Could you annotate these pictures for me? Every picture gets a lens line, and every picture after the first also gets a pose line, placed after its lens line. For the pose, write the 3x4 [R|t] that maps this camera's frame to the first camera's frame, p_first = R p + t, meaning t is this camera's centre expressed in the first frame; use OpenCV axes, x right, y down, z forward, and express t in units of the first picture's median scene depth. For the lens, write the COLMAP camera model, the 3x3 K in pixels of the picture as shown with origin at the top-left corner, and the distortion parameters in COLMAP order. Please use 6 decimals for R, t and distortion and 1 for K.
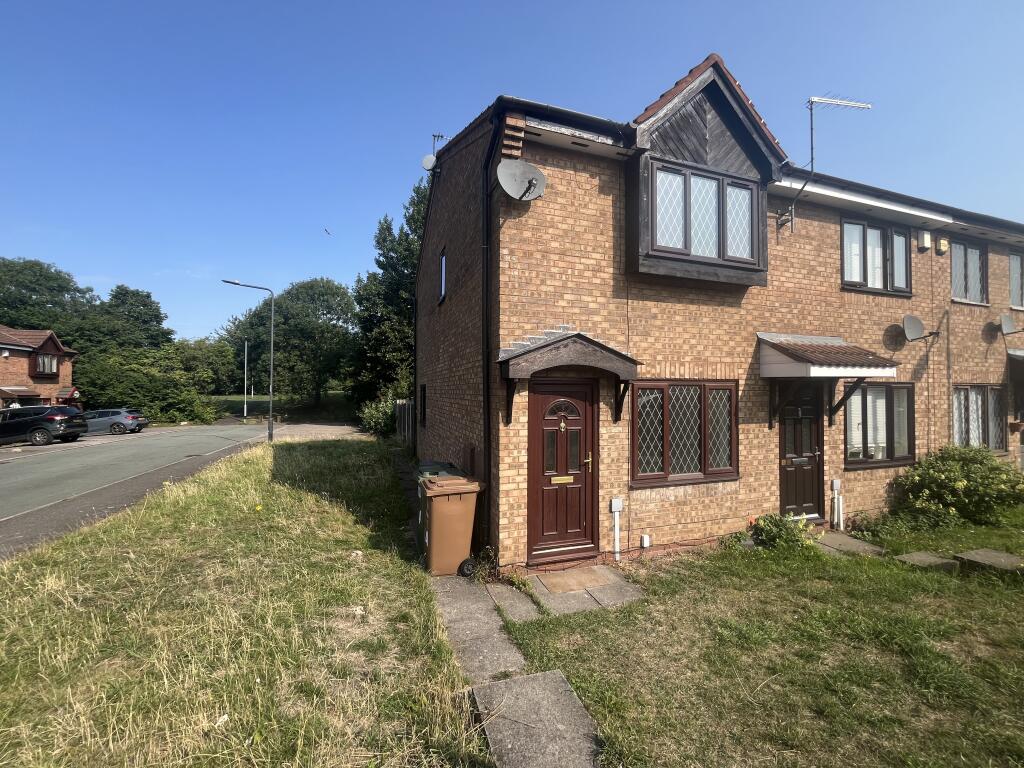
lens RADIAL K [[411.2, 0, 510.8], [0, 411.2, 384.9], [0, 0, 1]] dist [-0.006308, -0.000108]
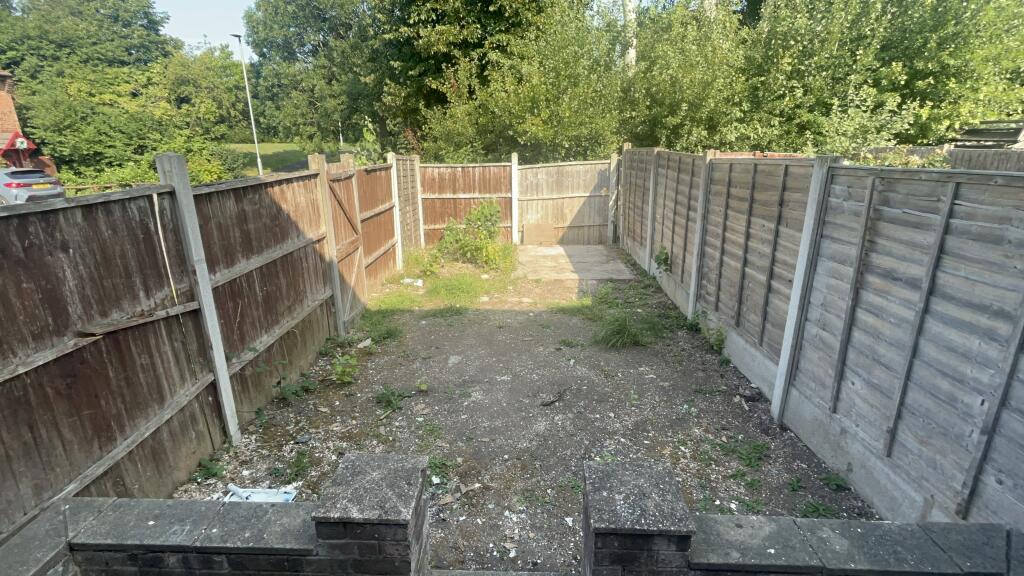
lens RADIAL K [[474.9, 0, 515.3], [0, 474.9, 287.3], [0, 0, 1]] dist [-0.004602, -0.000925]
pose [[0.934214, 0.098214, -0.342926, -0.036921], [0.013890, 0.950605, 0.310093, 0.016757], [0.356443, -0.294457, 0.886704, 0.476604]]
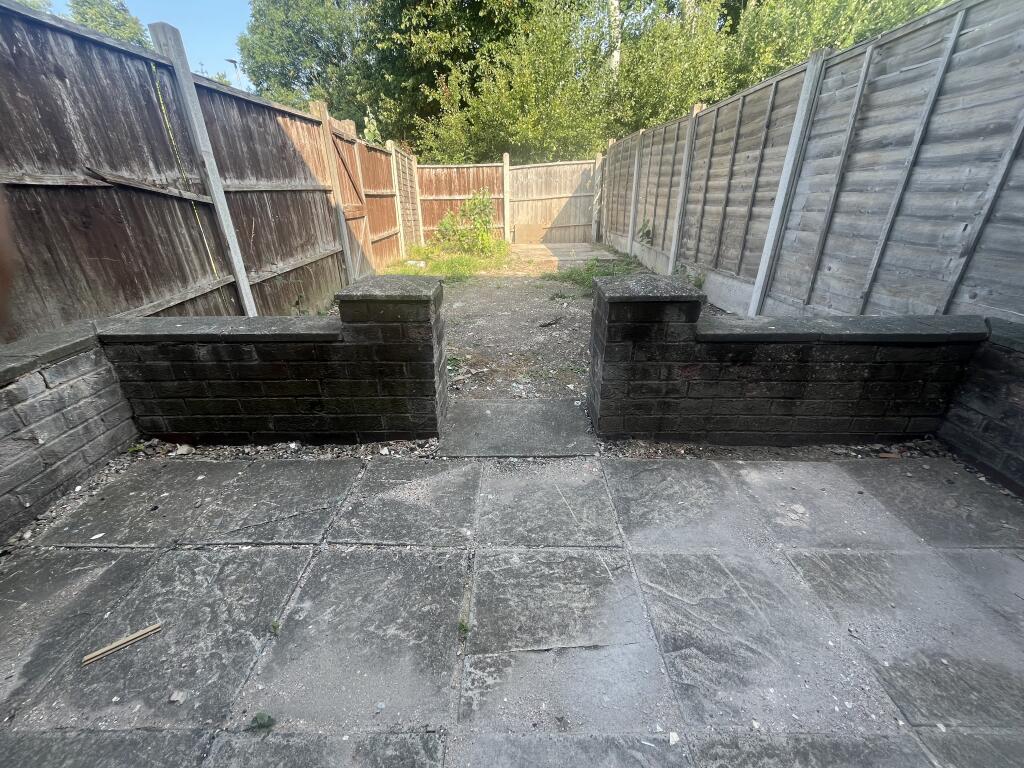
lens RADIAL K [[411.2, 0, 514.4], [0, 411.2, 383.8], [0, 0, 1]] dist [-0.006308, -0.000108]
pose [[0.943506, 0.134495, -0.302833, -0.038797], [0.013313, 0.897796, 0.440210, 0.046423], [0.331089, -0.419372, 0.845285, 0.470511]]
